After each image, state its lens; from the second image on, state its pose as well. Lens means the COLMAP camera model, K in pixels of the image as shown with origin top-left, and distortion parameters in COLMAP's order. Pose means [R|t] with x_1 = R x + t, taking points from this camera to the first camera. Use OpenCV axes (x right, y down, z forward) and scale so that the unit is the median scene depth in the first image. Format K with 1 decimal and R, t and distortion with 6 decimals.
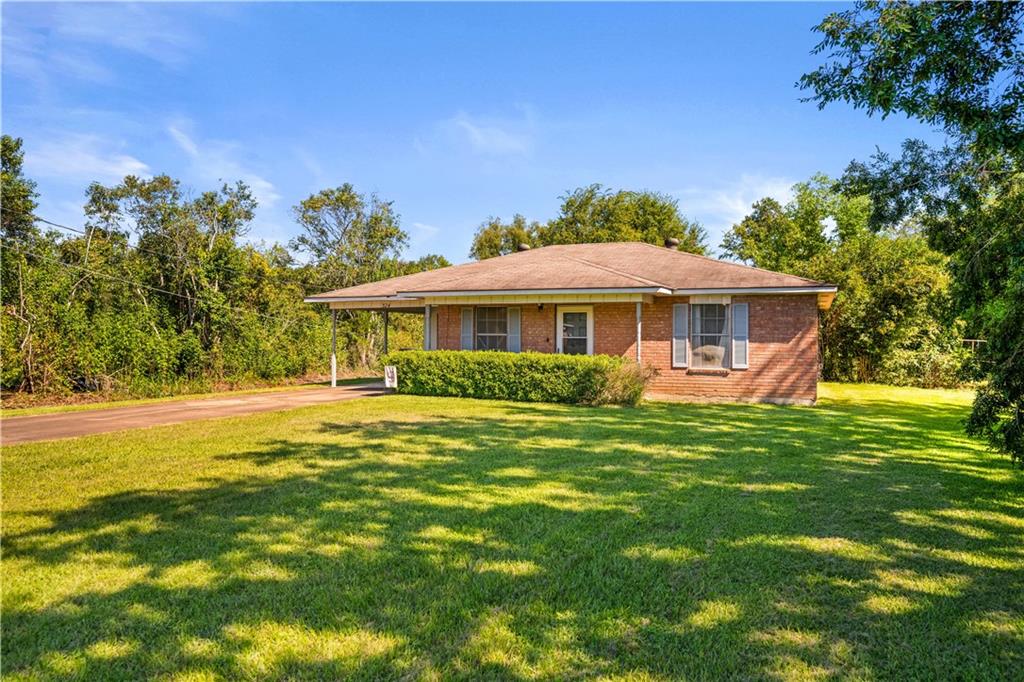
lens RADIAL K [[727.9, 0, 514.0], [0, 727.9, 338.3], [0, 0, 1]] dist [-0.013329, -0.000986]
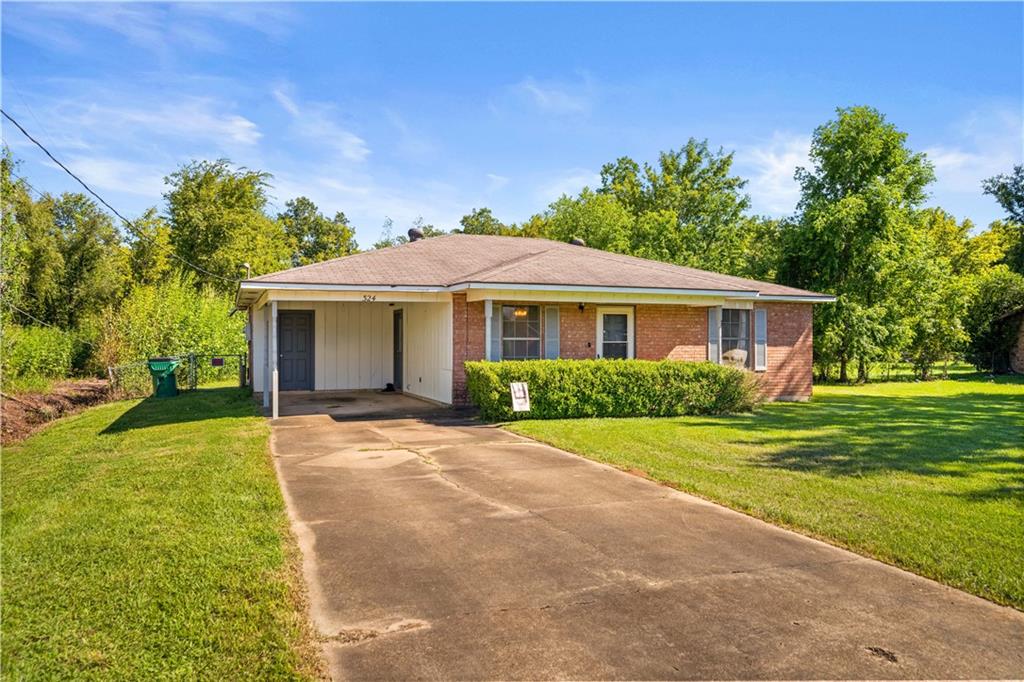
lens RADIAL K [[727.9, 0, 510.7], [0, 727.9, 341.1], [0, 0, 1]] dist [-0.013329, -0.000986]
pose [[0.734836, -0.005399, 0.678224, -0.674454], [0.002764, 0.999984, 0.004965, -0.007546], [-0.678239, -0.001774, 0.734839, 0.463014]]
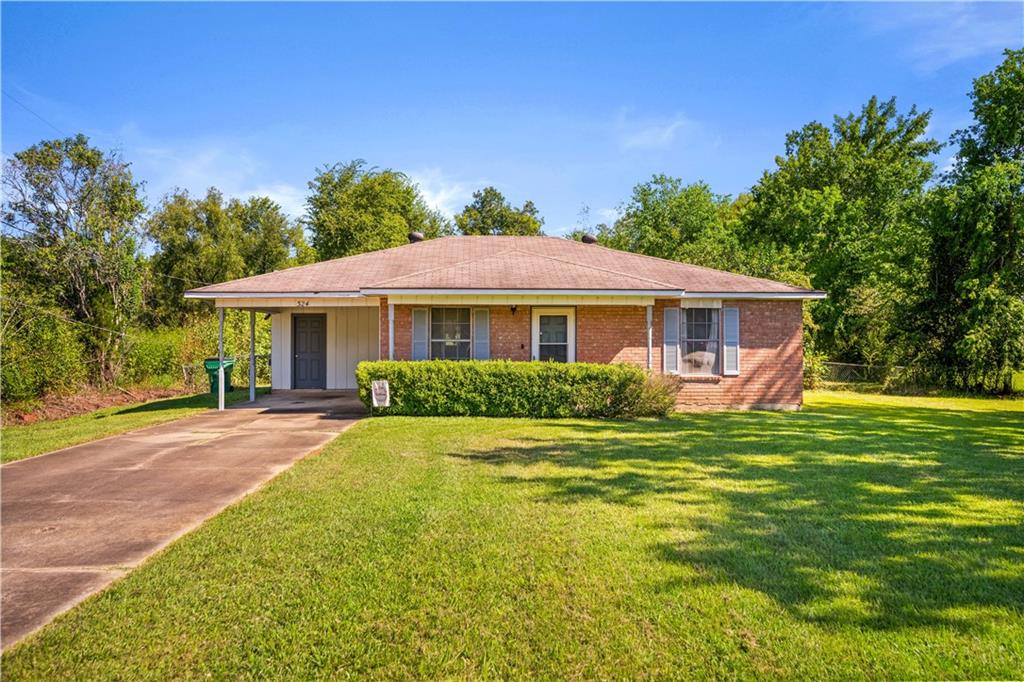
lens RADIAL K [[848.4, 0, 507.6], [0, 848.4, 341.5], [0, 0, 1]] dist [-0.018259, -0.001509]
pose [[0.911089, -0.004492, 0.412186, -0.426614], [0.003760, 0.999990, 0.002588, -0.007206], [-0.412193, -0.000808, 0.911096, 0.088670]]
